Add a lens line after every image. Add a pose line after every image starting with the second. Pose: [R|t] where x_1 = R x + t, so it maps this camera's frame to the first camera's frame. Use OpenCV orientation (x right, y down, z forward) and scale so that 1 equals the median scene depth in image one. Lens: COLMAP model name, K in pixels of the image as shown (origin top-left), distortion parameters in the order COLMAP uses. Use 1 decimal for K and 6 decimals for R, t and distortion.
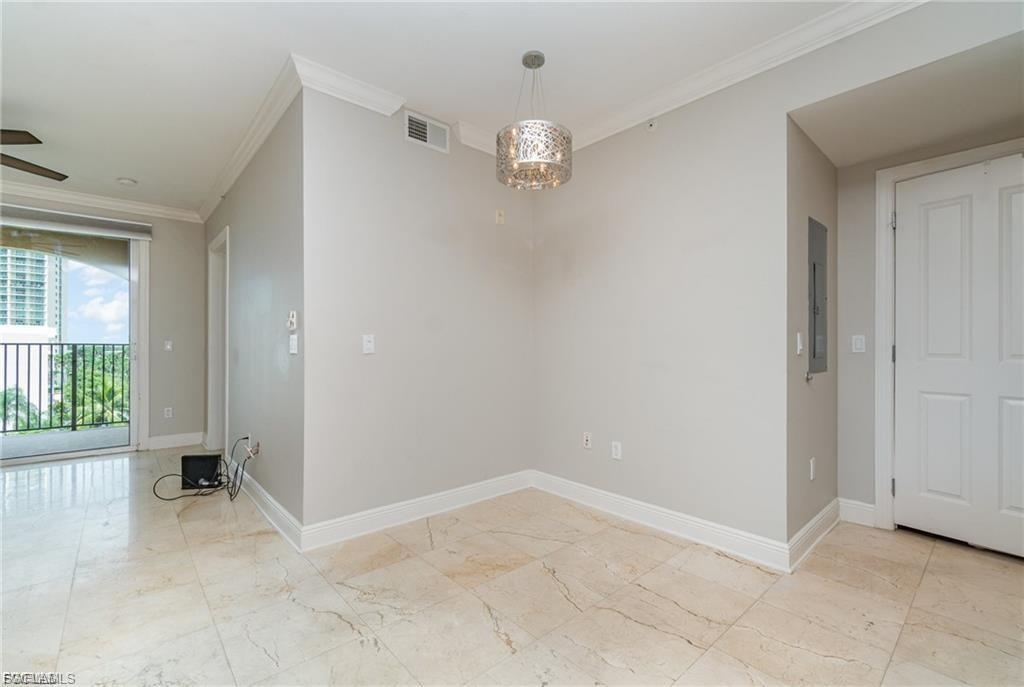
lens RADIAL K [[447.8, 0, 503.4], [0, 447.8, 343.5], [0, 0, 1]] dist [-0.006990, 0.001175]
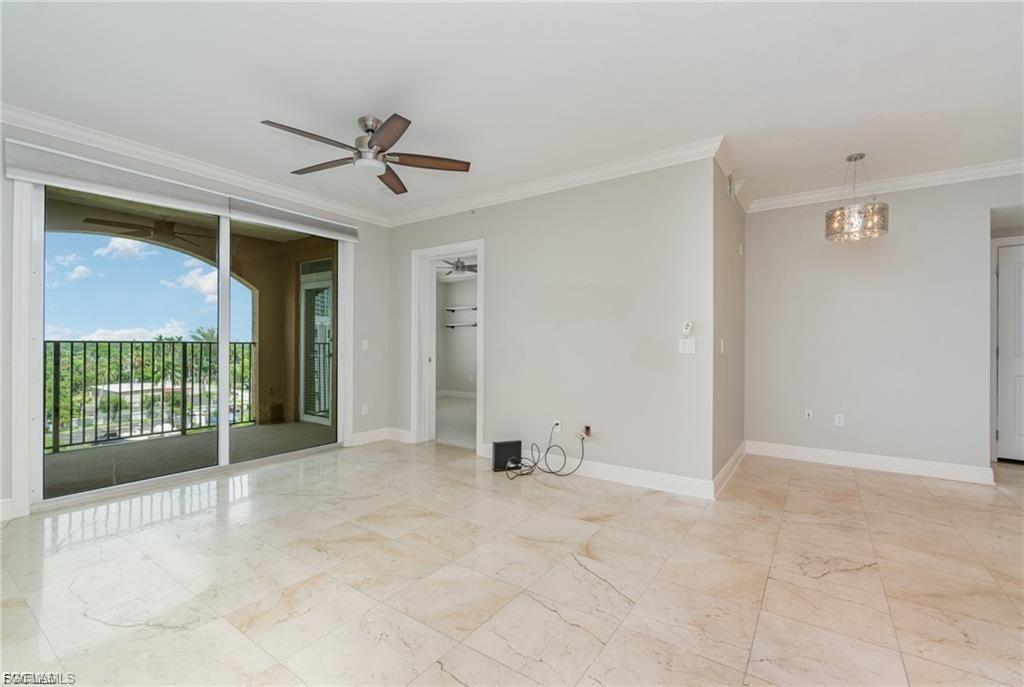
lens RADIAL K [[447.8, 0, 507.7], [0, 447.8, 338.9], [0, 0, 1]] dist [-0.006990, 0.001175]
pose [[0.971608, 0.008137, 0.236455, -0.953666], [-0.006123, 0.999938, -0.009249, -0.001681], [-0.236516, 0.007539, 0.971598, -0.117324]]
